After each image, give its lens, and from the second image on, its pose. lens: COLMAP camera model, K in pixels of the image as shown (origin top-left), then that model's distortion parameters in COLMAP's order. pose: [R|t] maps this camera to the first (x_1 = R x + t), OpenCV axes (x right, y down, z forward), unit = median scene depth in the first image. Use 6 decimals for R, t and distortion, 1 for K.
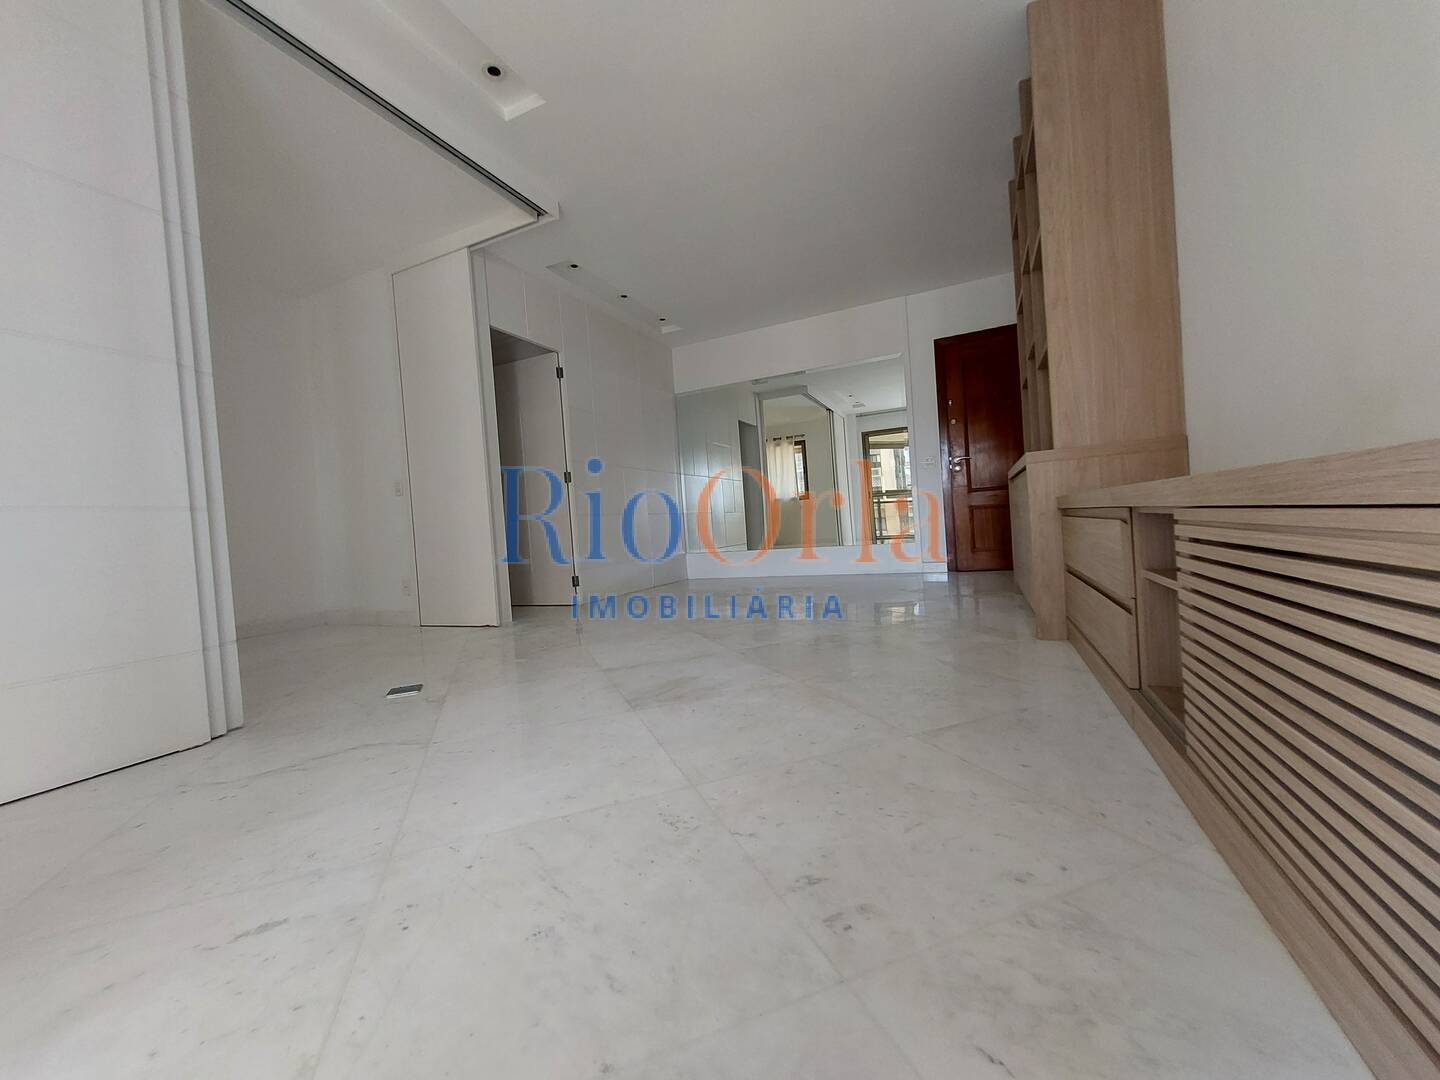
lens RADIAL K [[568.8, 0, 720.3], [0, 568.8, 543.2], [0, 0, 1]] dist [-0.000522, -0.001110]
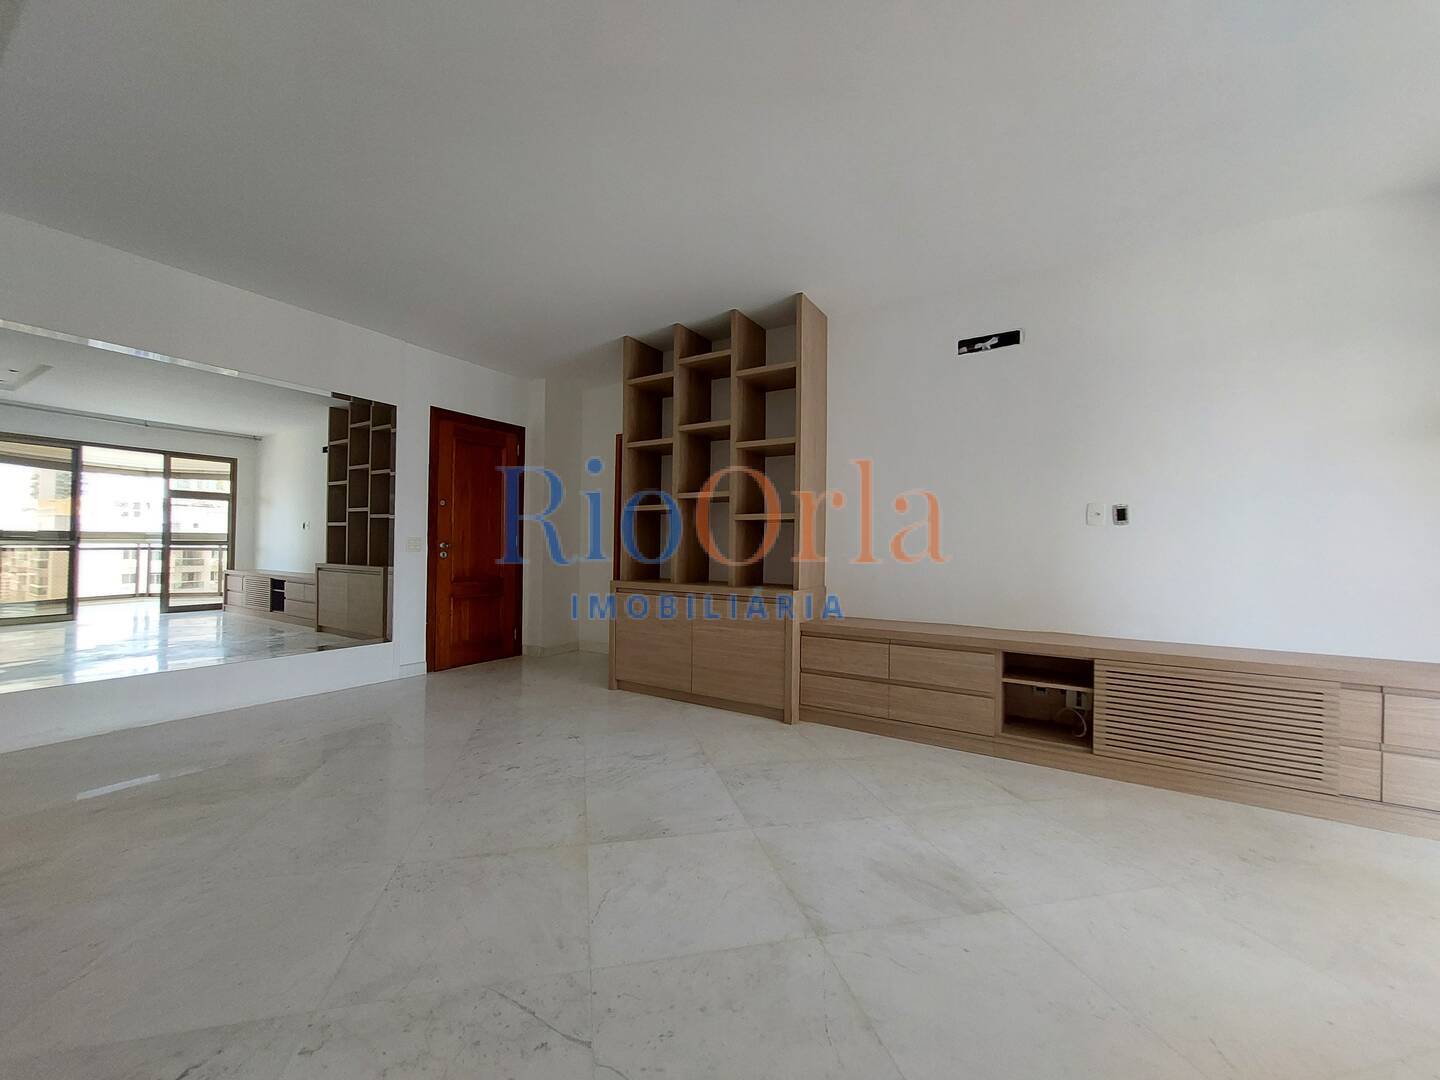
lens RADIAL K [[568.8, 0, 721.2], [0, 568.8, 540.5], [0, 0, 1]] dist [-0.000522, -0.001110]
pose [[0.132375, 0.078590, 0.988079, -1.134154], [-0.004331, 0.996888, -0.078710, -0.215560], [-0.991190, 0.006140, 0.132303, 1.296647]]
